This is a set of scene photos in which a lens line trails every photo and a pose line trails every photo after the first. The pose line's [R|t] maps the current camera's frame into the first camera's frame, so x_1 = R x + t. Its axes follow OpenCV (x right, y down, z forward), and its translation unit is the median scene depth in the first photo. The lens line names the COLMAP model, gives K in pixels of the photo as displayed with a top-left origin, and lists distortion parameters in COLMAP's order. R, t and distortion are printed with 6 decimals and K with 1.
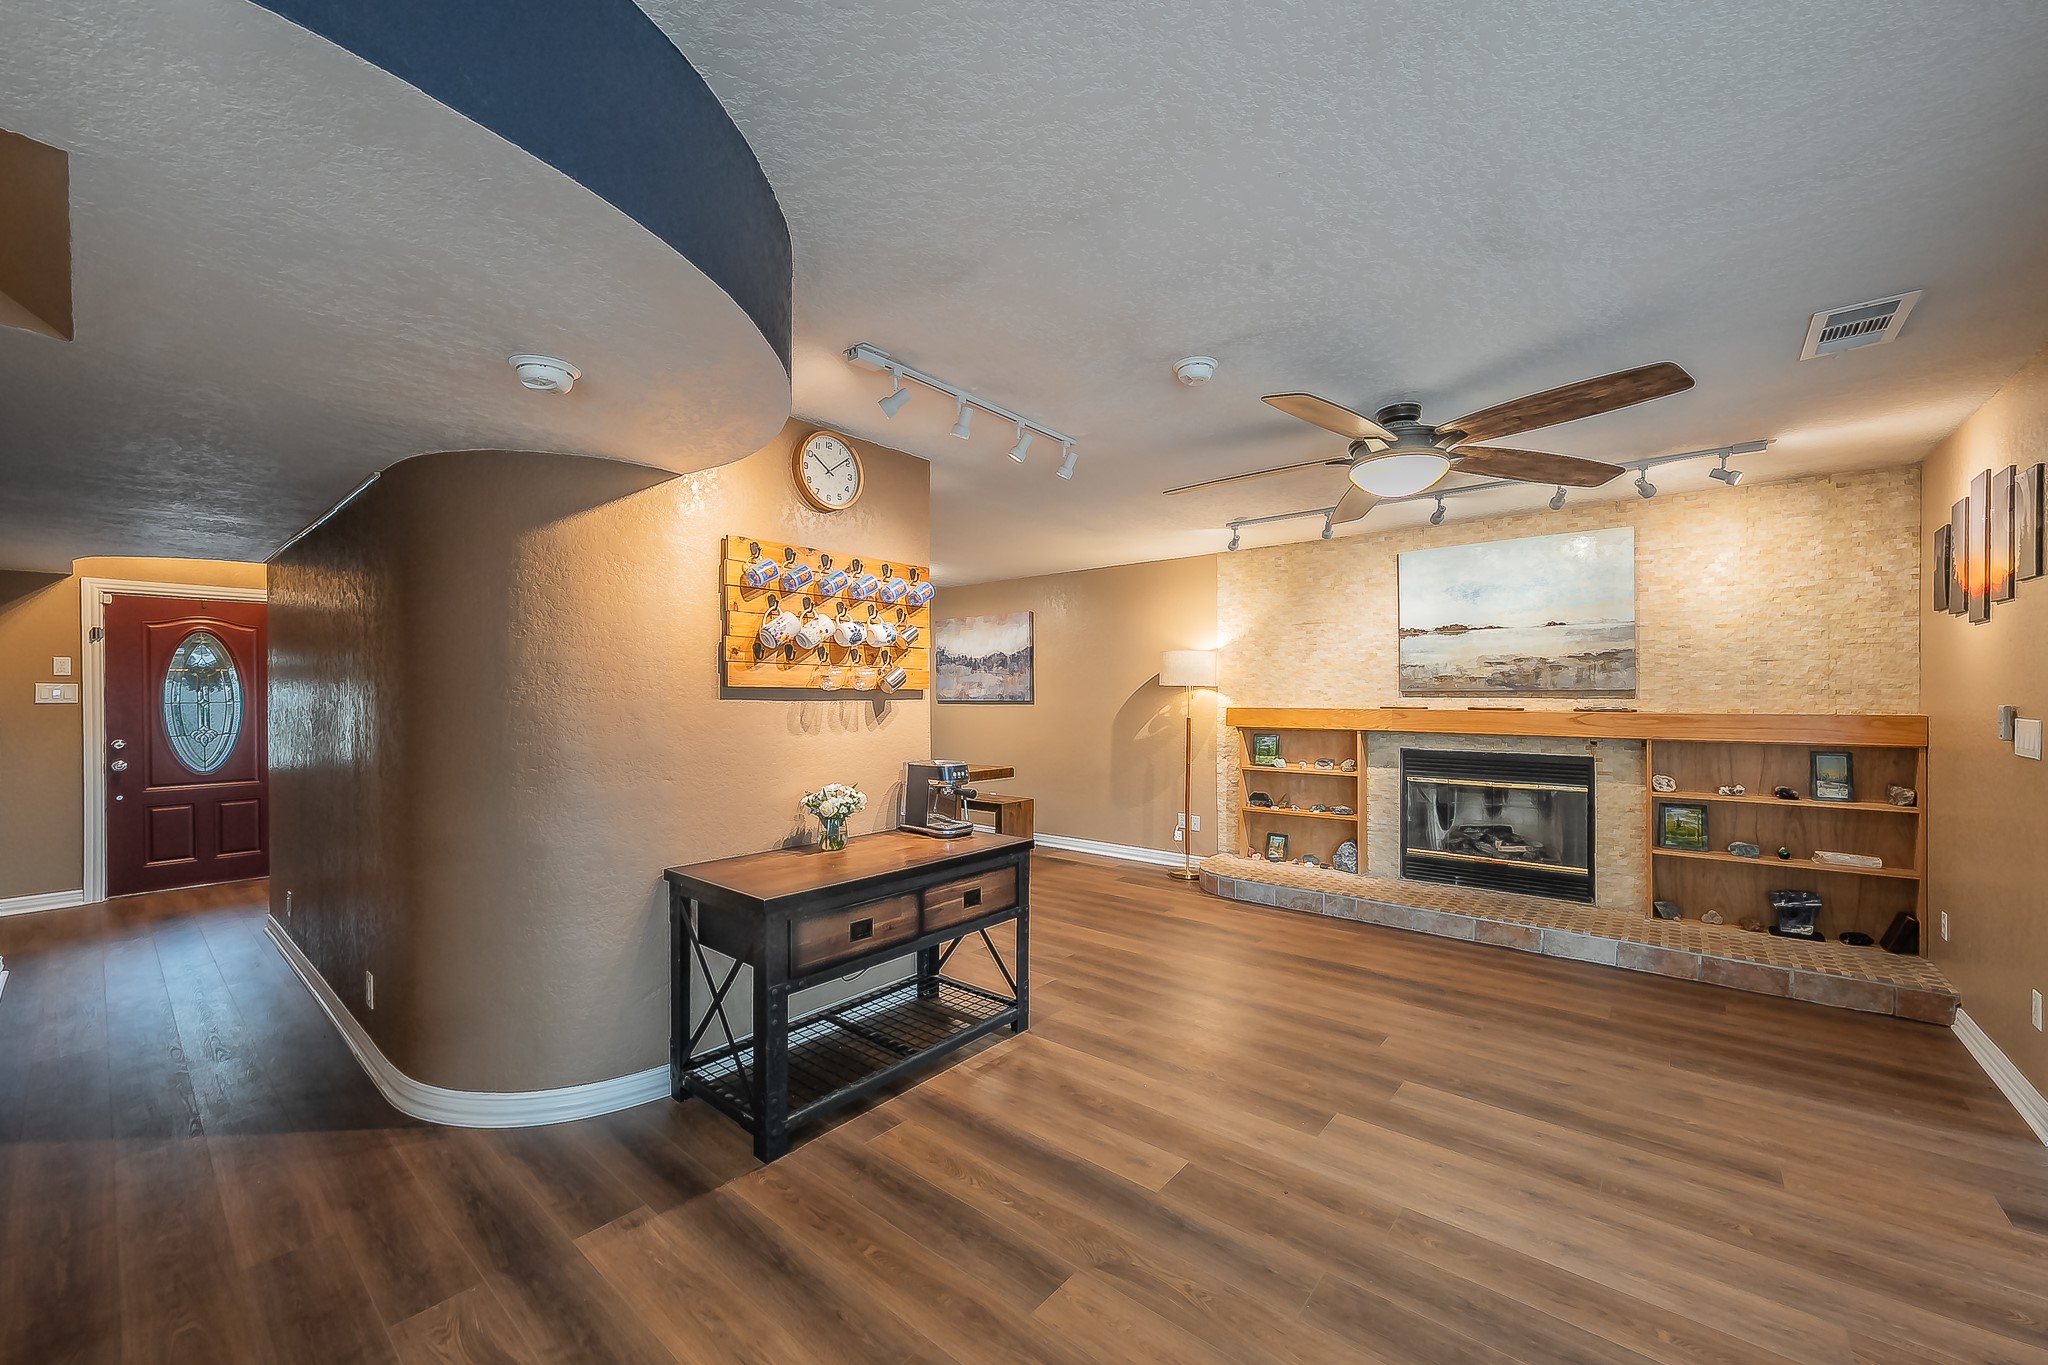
lens RADIAL K [[781.4, 0, 1011.9], [0, 781.4, 691.4], [0, 0, 1]] dist [0.000668, 0.000278]
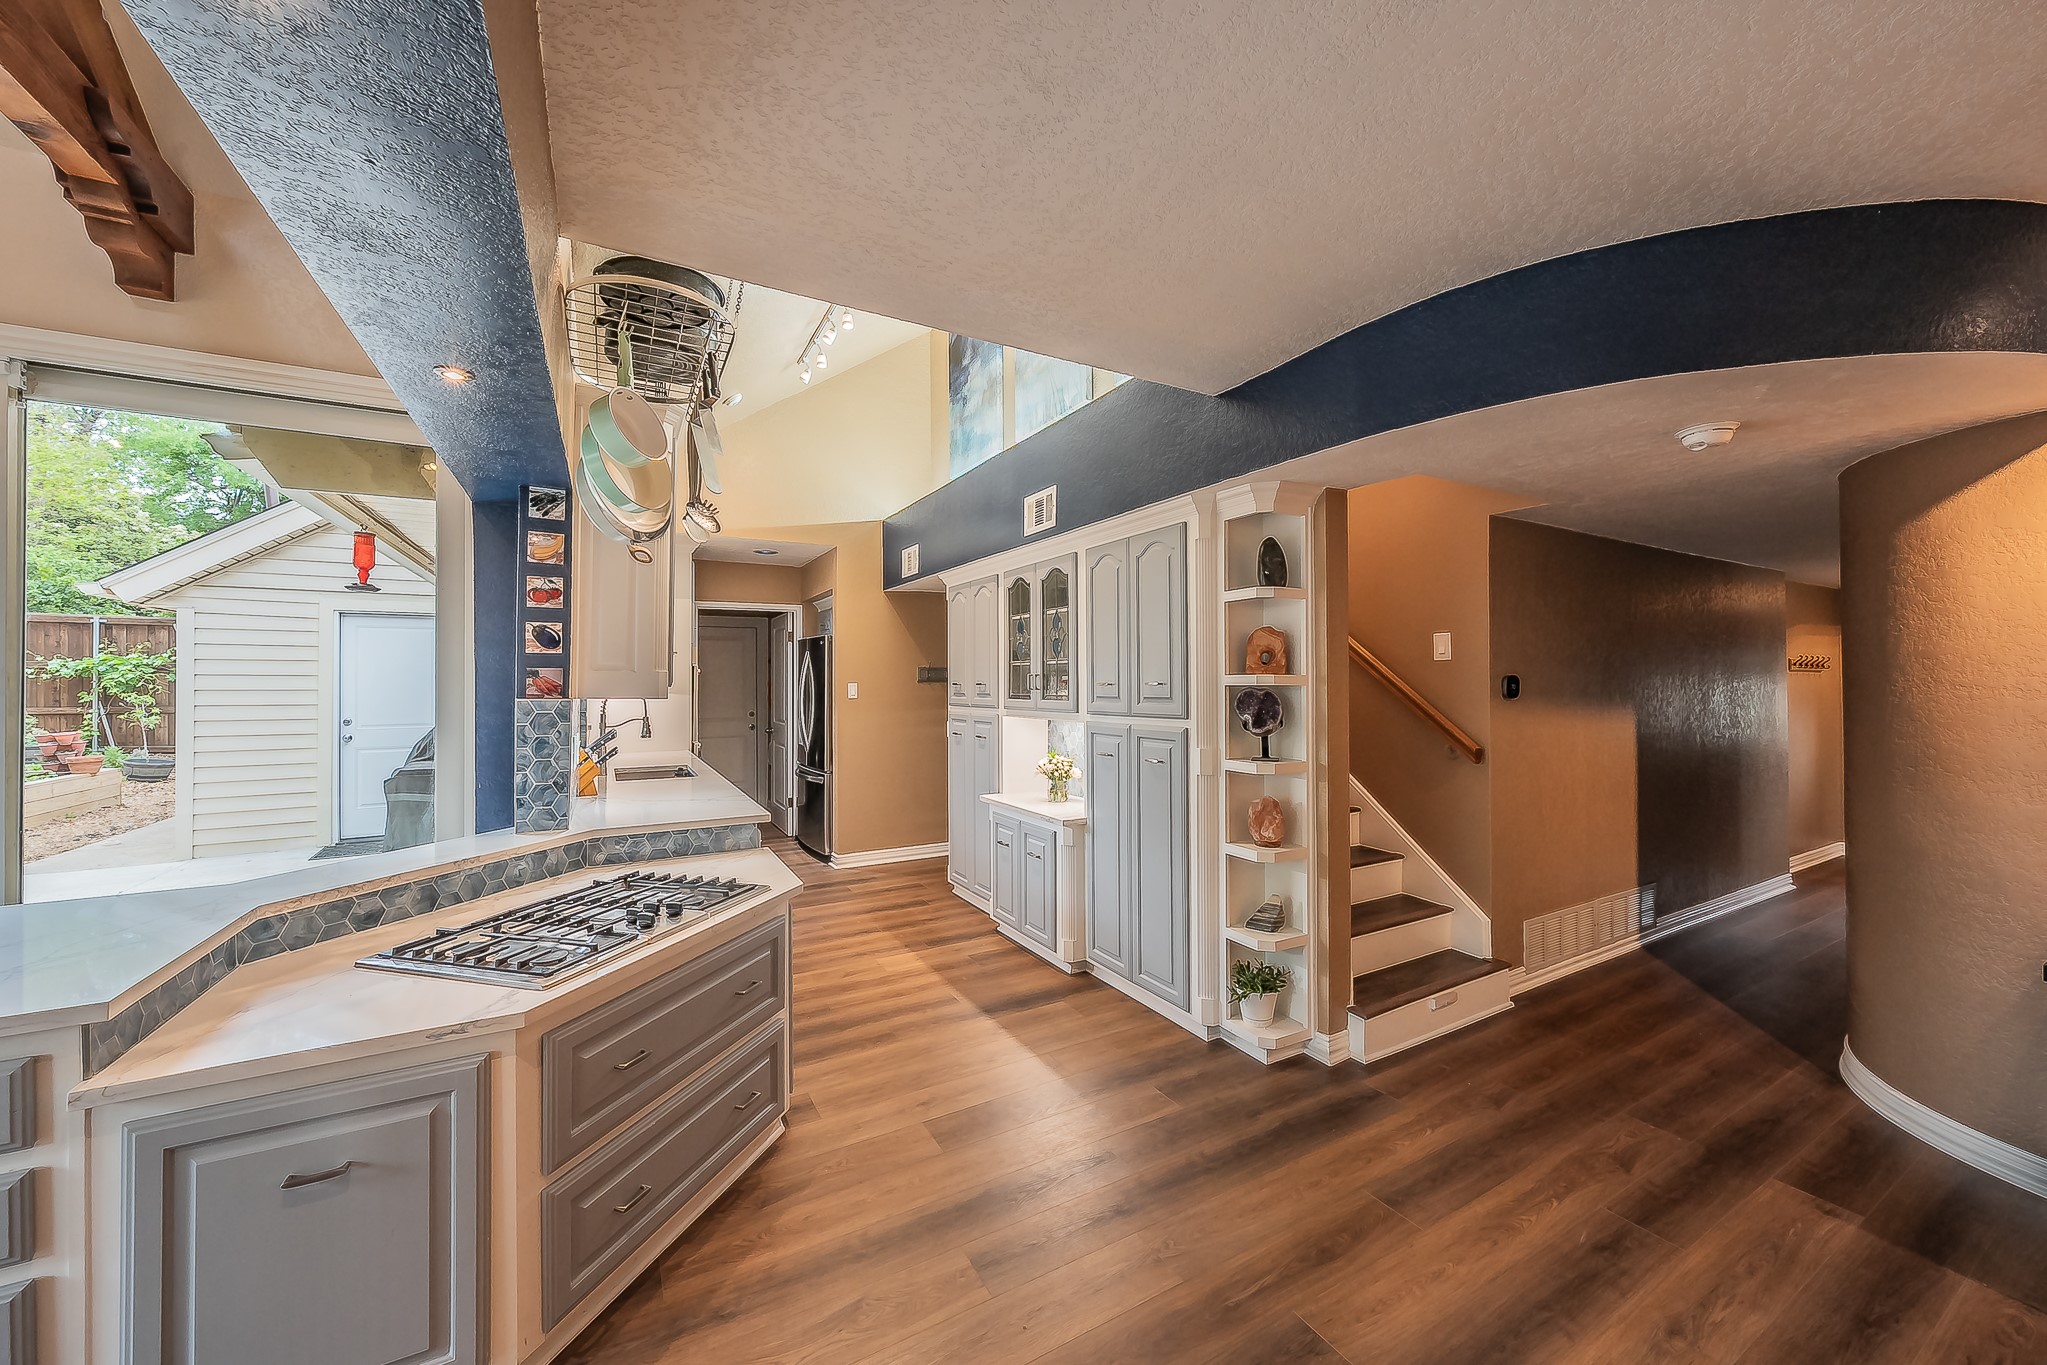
lens RADIAL K [[761.2, 0, 1043.4], [0, 761.2, 679.7], [0, 0, 1]] dist [-0.000854, 0.000005]
pose [[-0.331239, -0.002405, -0.943544, 0.421339], [0.003391, 0.999987, -0.003739, -0.006927], [0.943541, -0.004438, -0.331227, 0.193842]]
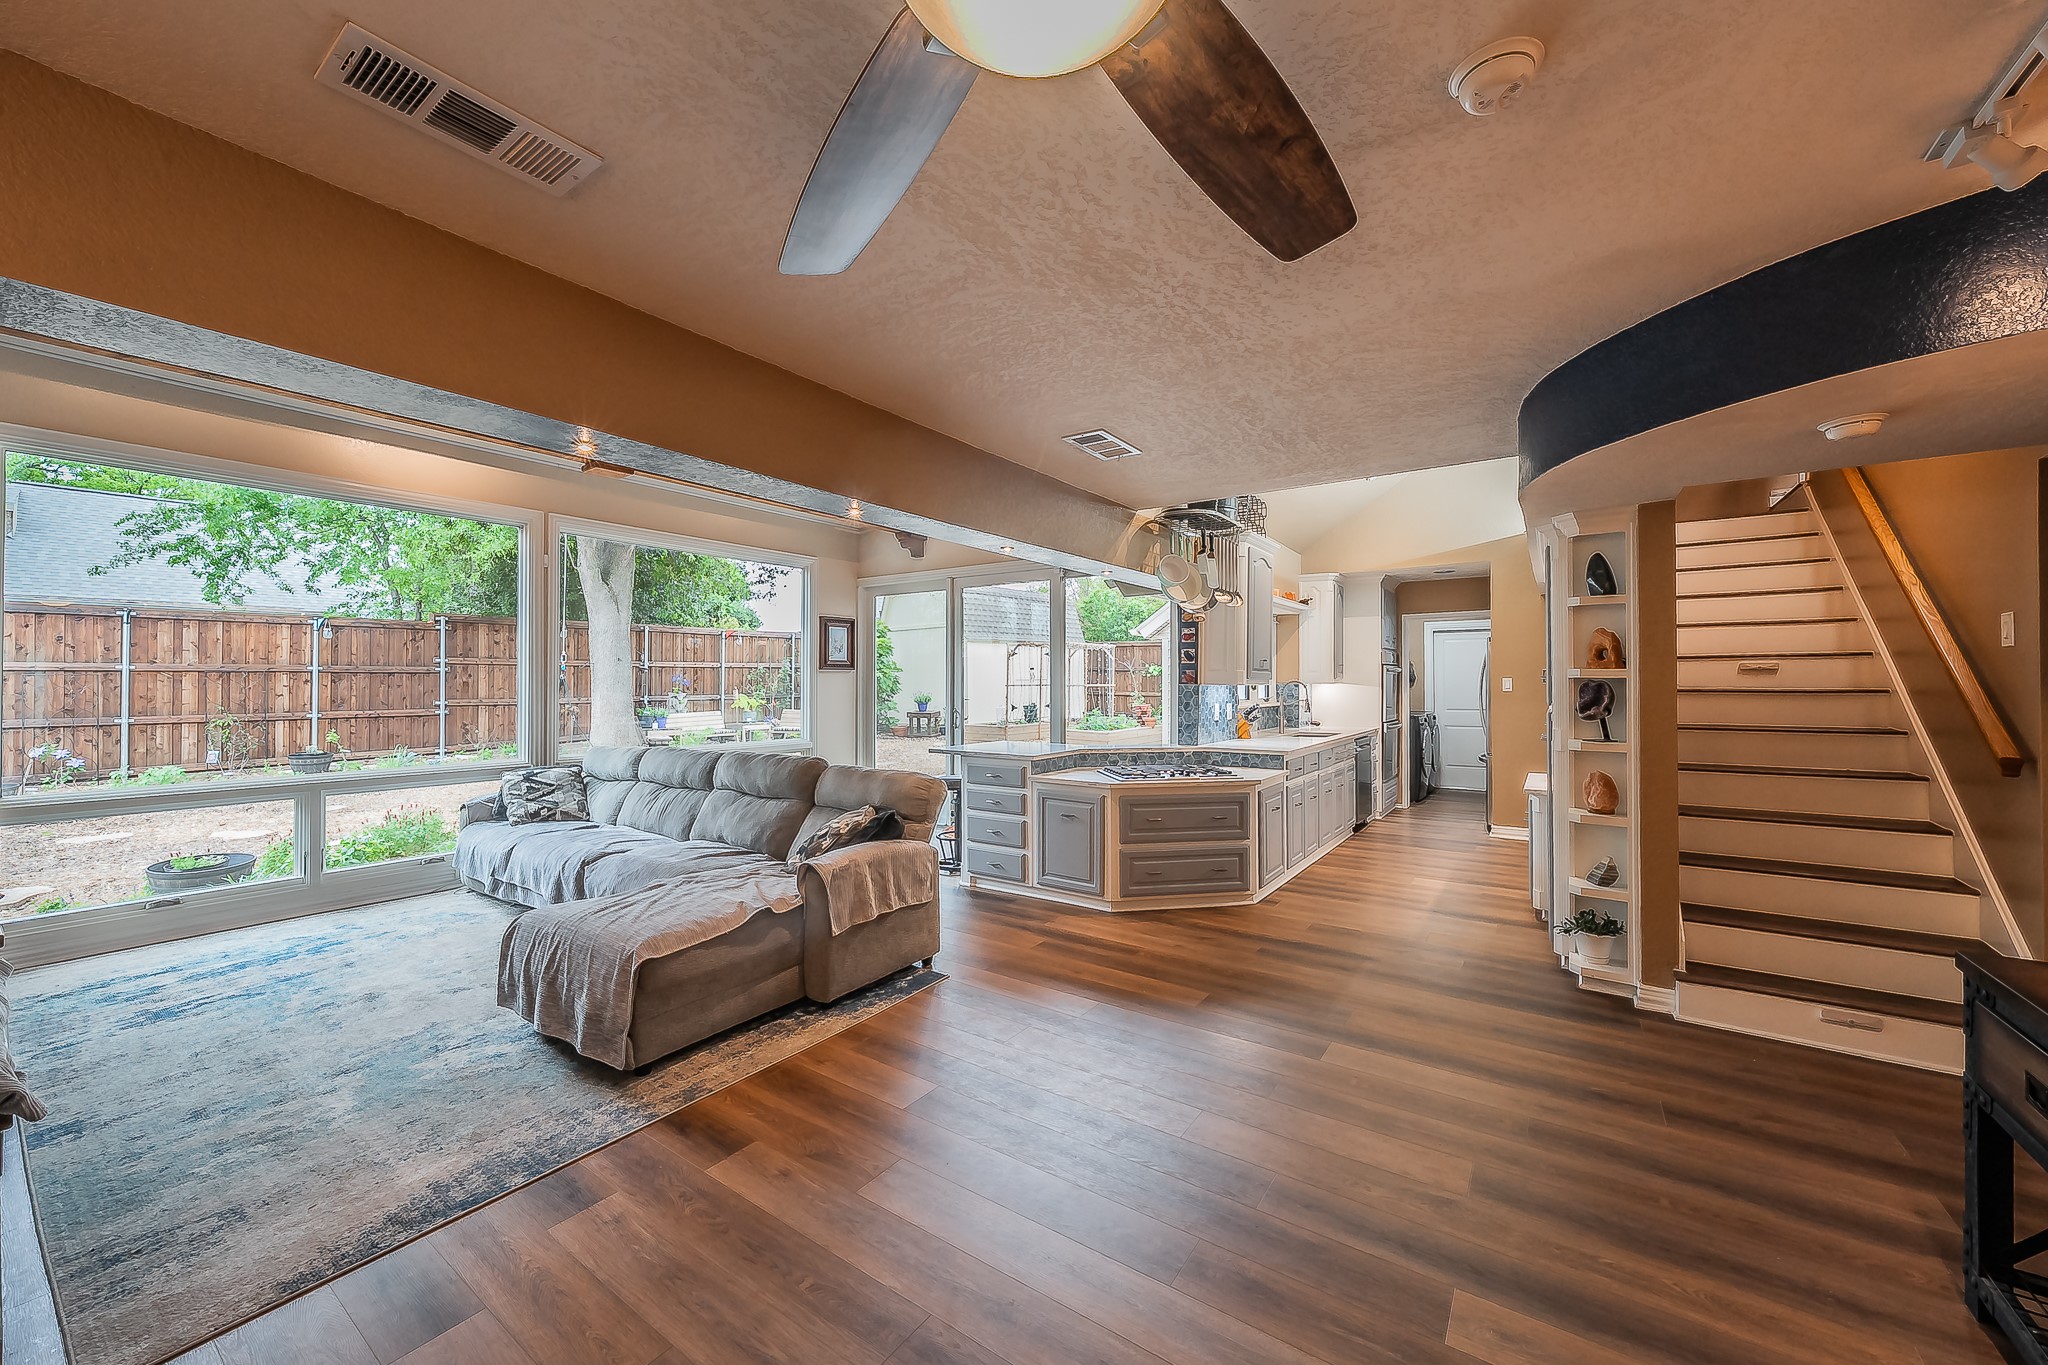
lens RADIAL K [[778.3, 0, 1009.6], [0, 778.3, 678.0], [0, 0, 1]] dist [-0.001732, -0.000081]
pose [[-0.996140, 0.000060, -0.087780, 0.407384], [0.000498, 0.999988, -0.004961, 0.000355], [0.087778, -0.004986, -0.996128, 0.936262]]
